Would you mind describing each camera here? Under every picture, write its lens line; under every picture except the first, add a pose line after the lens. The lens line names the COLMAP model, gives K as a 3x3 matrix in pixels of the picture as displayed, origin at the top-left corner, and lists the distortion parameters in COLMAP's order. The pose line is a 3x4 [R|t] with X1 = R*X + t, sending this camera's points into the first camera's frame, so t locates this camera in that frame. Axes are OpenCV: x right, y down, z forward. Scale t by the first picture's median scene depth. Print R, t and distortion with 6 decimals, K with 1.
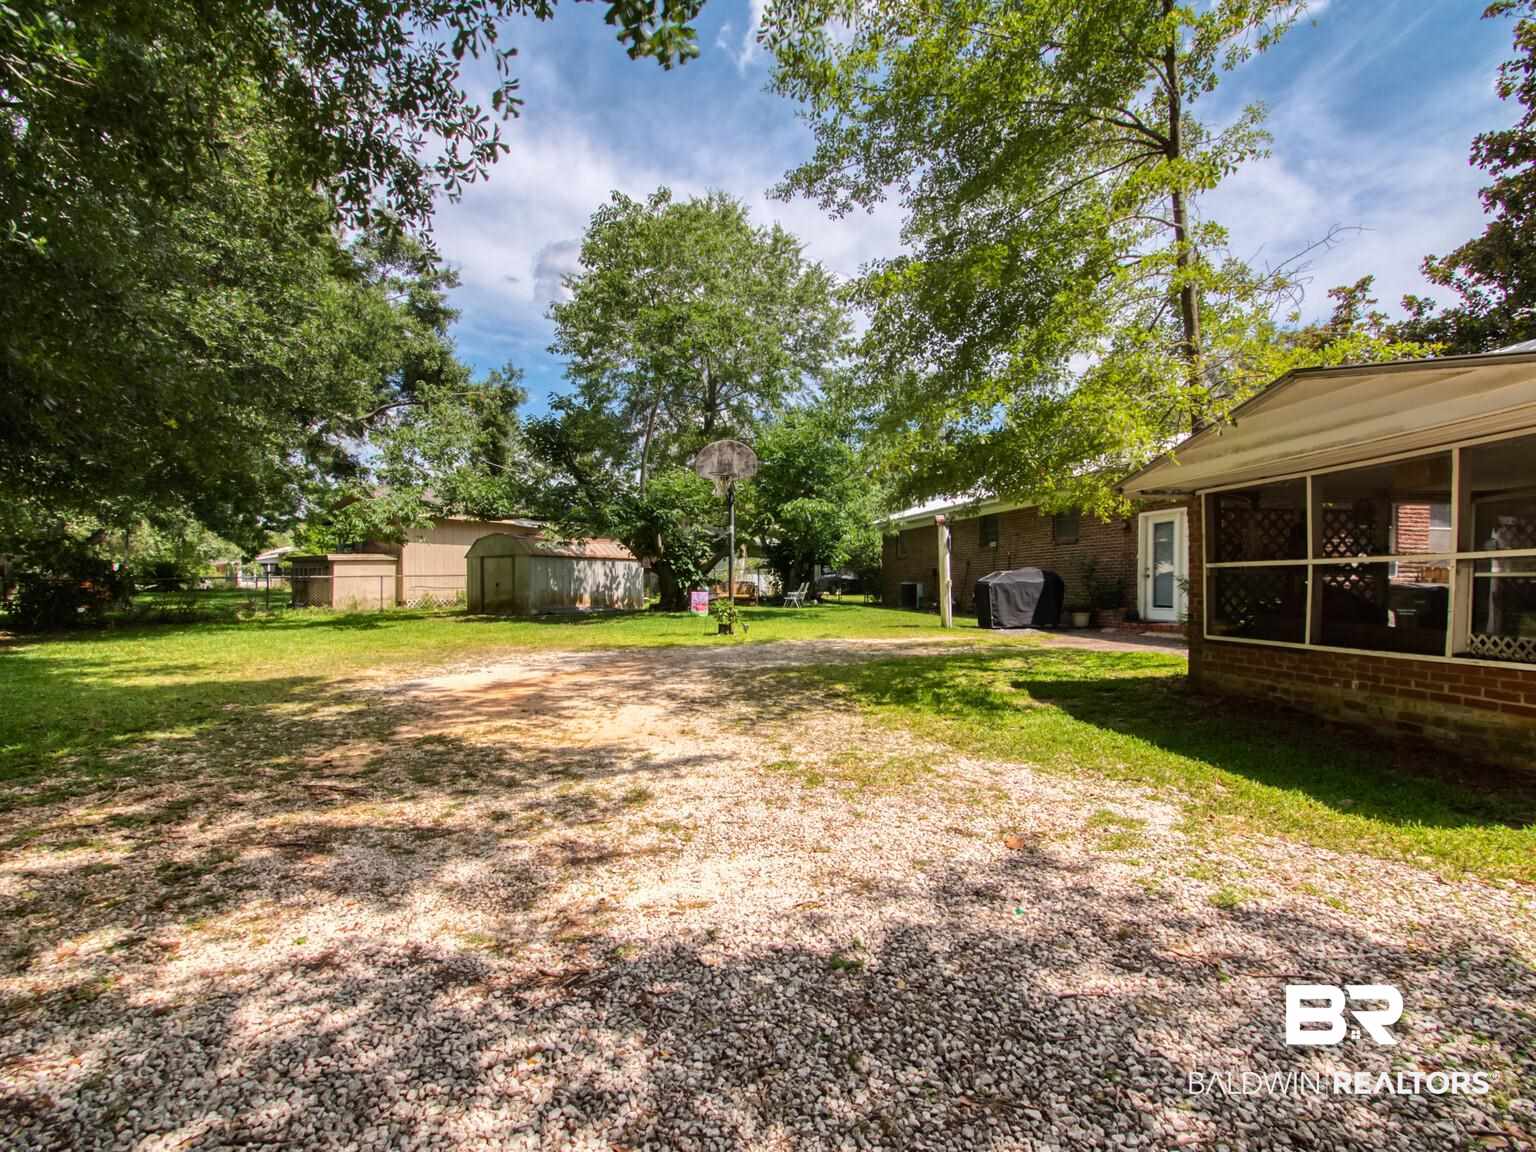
lens RADIAL K [[734.5, 0, 769.6], [0, 734.5, 580.9], [0, 0, 1]] dist [-0.002029, -0.000345]
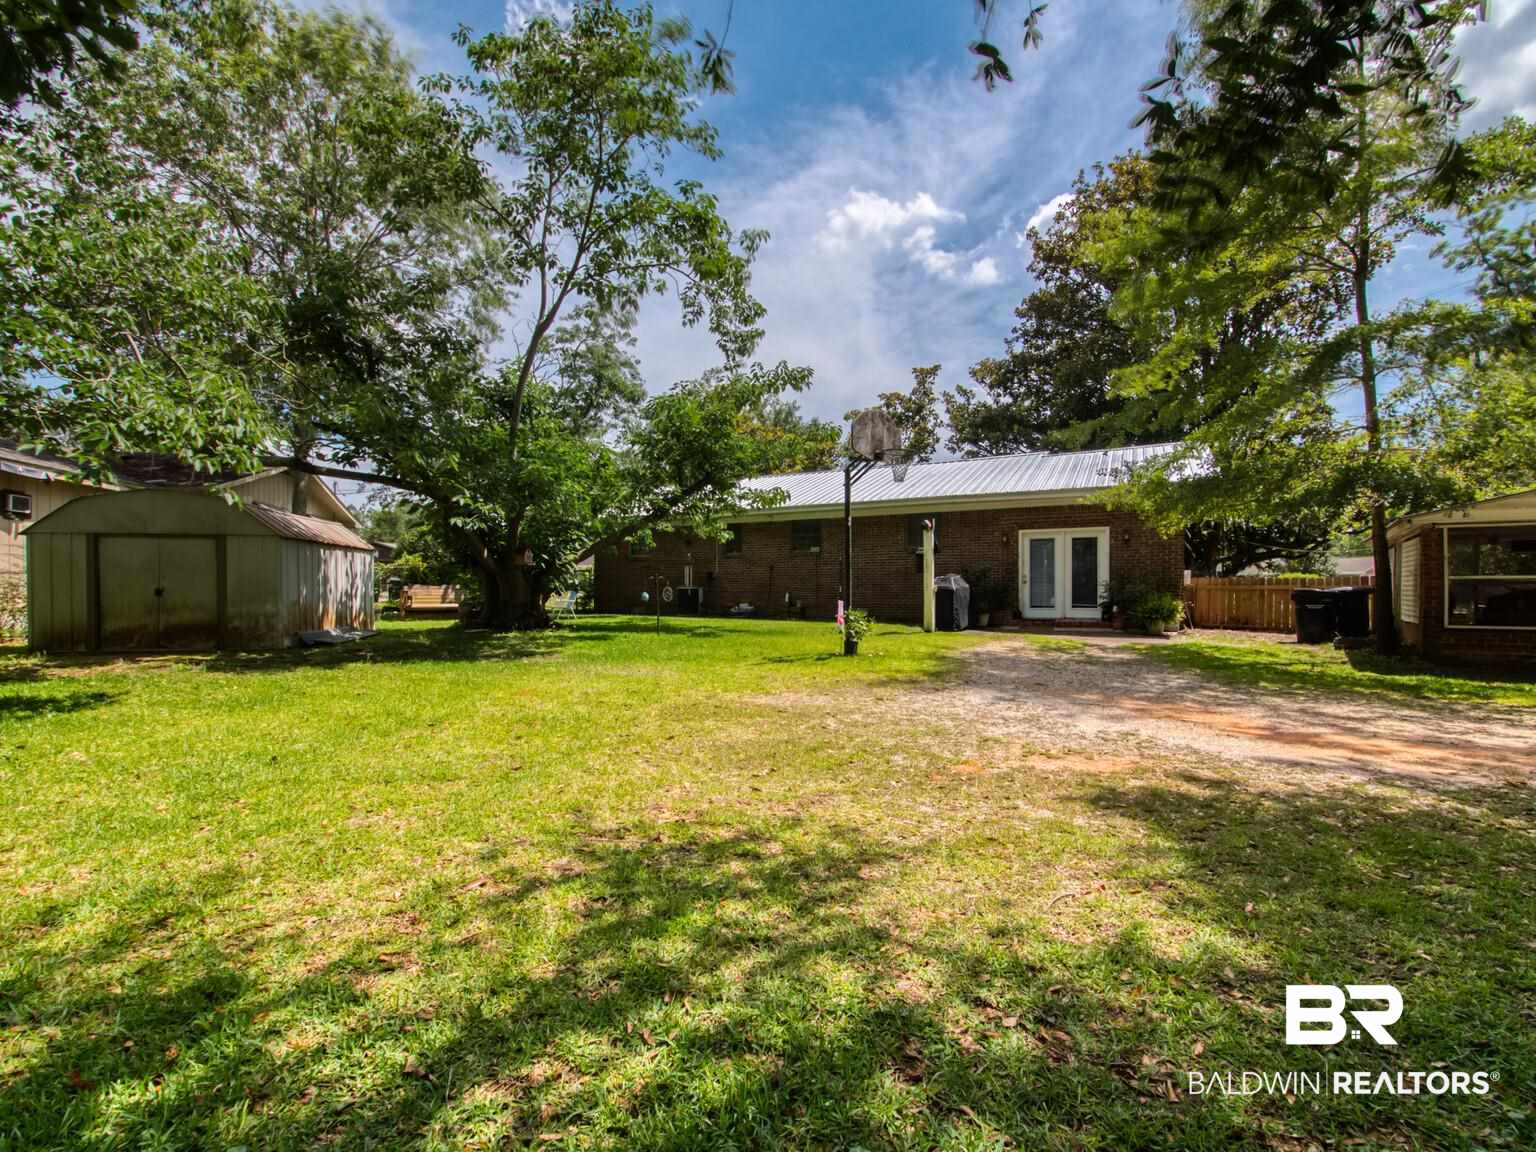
lens RADIAL K [[734.5, 0, 769.6], [0, 734.5, 580.9], [0, 0, 1]] dist [-0.002029, -0.000345]
pose [[0.656441, 0.004985, 0.754361, -0.576135], [-0.004862, 0.999985, -0.002377, -0.003444], [-0.754362, -0.002107, 0.656456, 0.430854]]
